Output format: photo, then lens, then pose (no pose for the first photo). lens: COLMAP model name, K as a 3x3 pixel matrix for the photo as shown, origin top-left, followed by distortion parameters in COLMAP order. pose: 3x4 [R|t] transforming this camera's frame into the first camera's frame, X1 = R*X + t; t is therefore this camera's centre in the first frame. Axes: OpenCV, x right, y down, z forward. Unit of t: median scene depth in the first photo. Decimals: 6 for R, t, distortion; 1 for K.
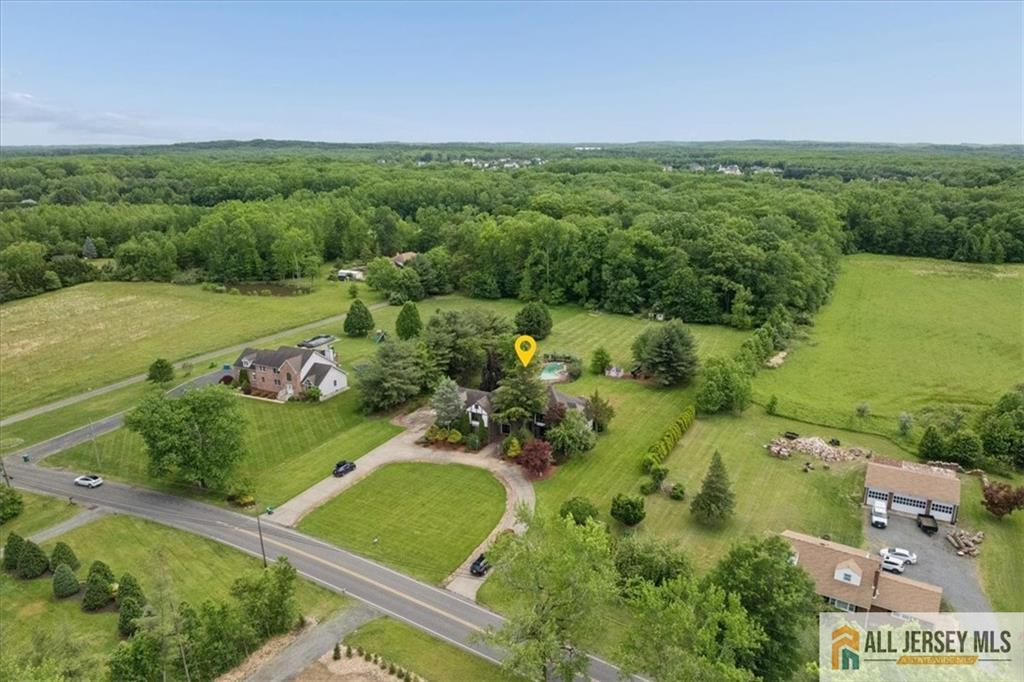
lens RADIAL K [[700.2, 0, 512.0], [0, 700.2, 341.0], [0, 0, 1]] dist [-0.003573, -0.003069]
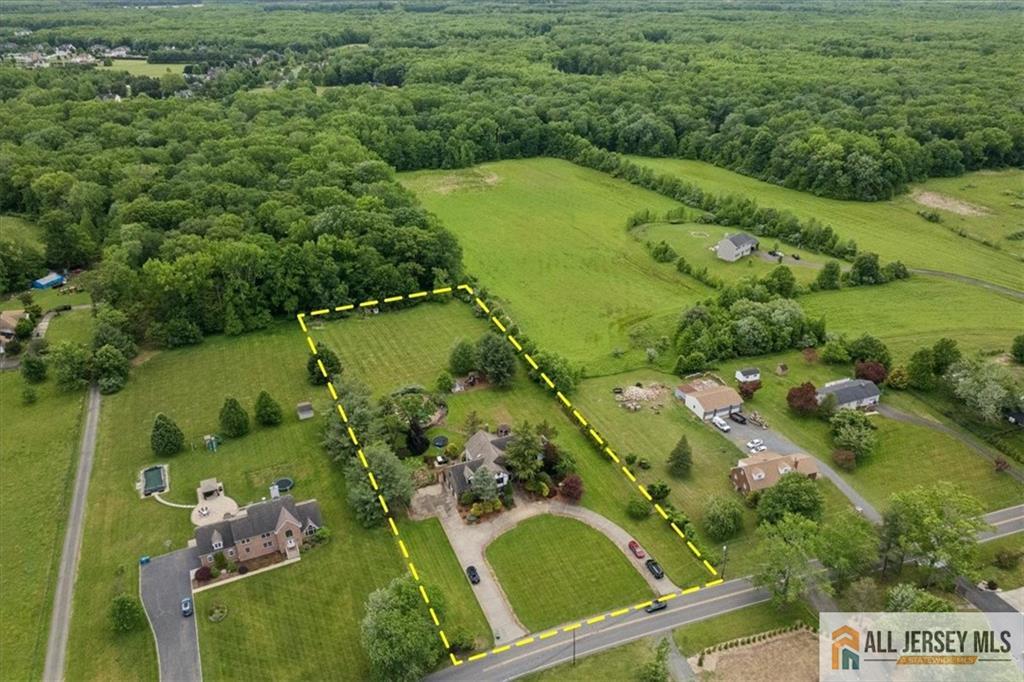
lens RADIAL K [[700.2, 0, 512.0], [0, 700.2, 341.0], [0, 0, 1]] dist [-0.003573, -0.003069]
pose [[0.659593, -0.350757, 0.664761, -0.668429], [0.229826, 0.936193, 0.265938, -0.389903], [-0.715624, -0.022631, 0.698119, 0.094873]]
